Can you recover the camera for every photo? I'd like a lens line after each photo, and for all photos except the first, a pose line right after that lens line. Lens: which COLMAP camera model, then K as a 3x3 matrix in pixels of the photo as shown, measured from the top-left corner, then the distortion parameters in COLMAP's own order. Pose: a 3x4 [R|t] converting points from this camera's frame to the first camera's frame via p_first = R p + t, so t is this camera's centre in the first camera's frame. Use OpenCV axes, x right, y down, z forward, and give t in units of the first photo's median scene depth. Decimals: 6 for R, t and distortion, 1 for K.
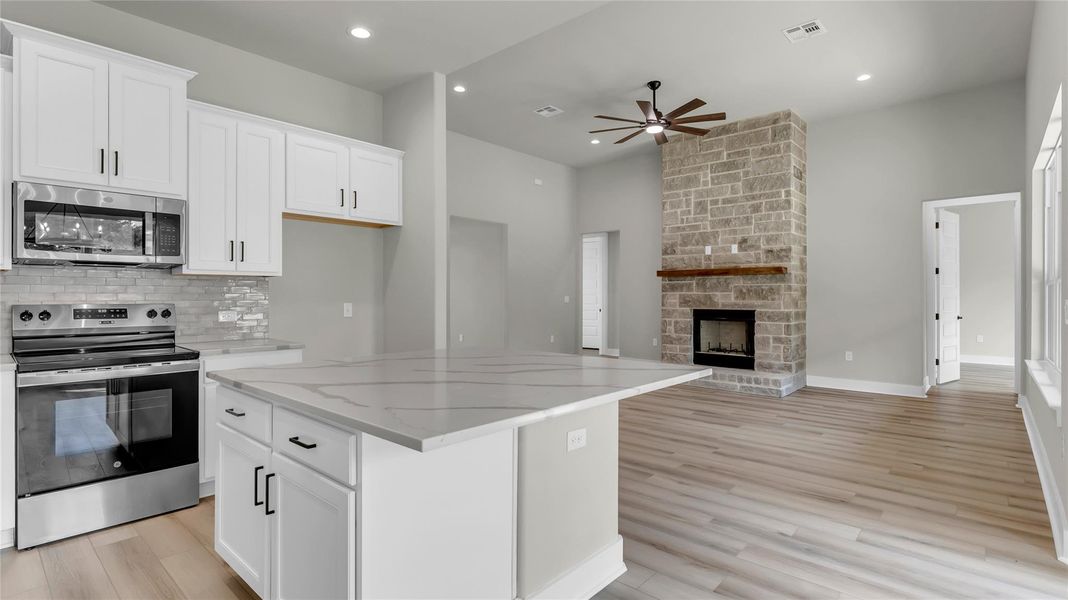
lens RADIAL K [[507.4, 0, 534.0], [0, 507.4, 300.0], [0, 0, 1]] dist [0.000498, -0.000047]
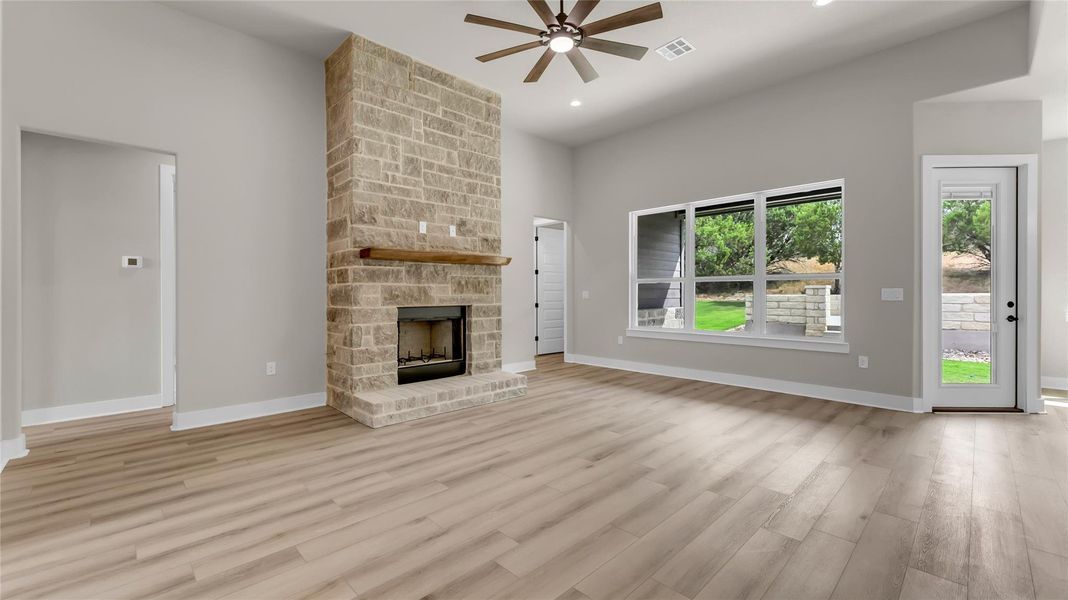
lens RADIAL K [[430.2, 0, 534.0], [0, 430.2, 300.0], [0, 0, 1]] dist [-0.000044, -0.000006]
pose [[0.078124, -0.011979, 0.996872, -0.283814], [0.015083, 0.999828, 0.010832, 0.004399], [-0.996830, 0.014190, 0.078291, 0.812294]]
